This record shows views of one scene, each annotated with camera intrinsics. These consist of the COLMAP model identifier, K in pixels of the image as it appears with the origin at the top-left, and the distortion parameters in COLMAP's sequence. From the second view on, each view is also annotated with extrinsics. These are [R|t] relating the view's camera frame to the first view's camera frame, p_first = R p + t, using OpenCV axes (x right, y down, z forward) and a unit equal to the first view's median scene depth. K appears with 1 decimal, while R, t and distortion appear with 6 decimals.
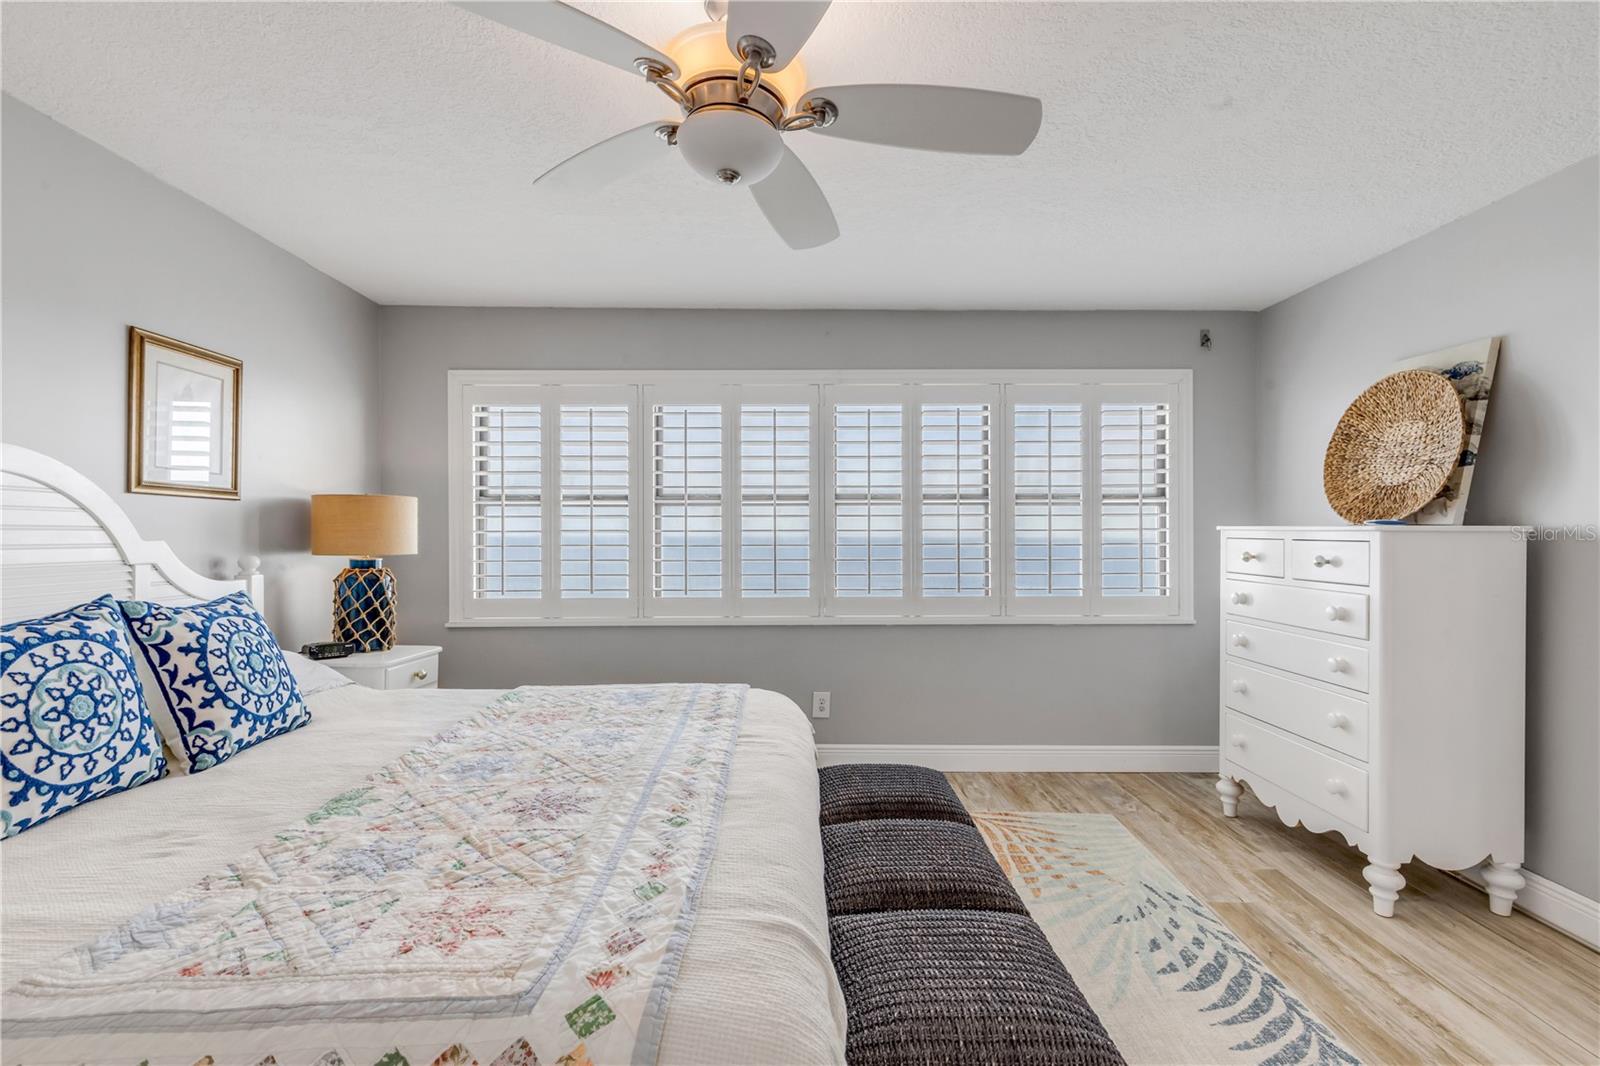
lens RADIAL K [[722.6, 0, 799.2], [0, 722.6, 528.3], [0, 0, 1]] dist [0.009440, -0.003587]
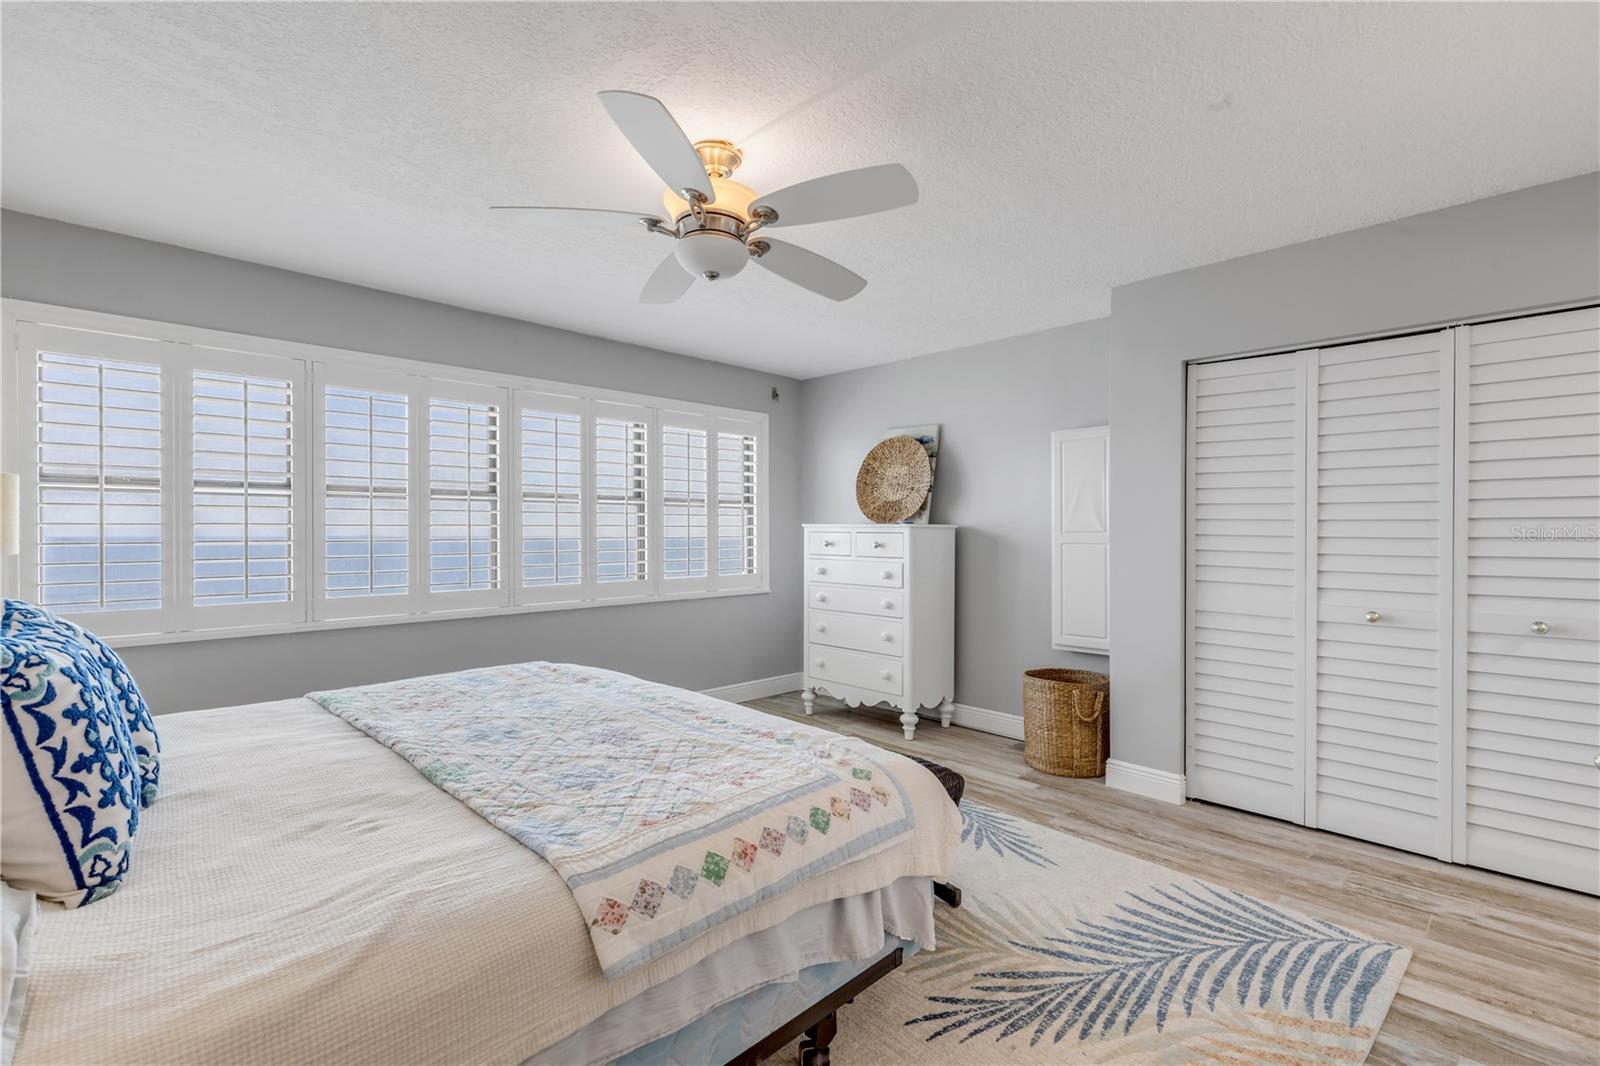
lens RADIAL K [[722.6, 0, 793.9], [0, 722.6, 525.2], [0, 0, 1]] dist [0.009440, -0.003587]
pose [[0.721401, 0.006913, 0.692483, -0.568685], [-0.005818, 0.999975, -0.003922, 0.006564], [-0.692493, -0.001199, 0.721424, -0.083797]]
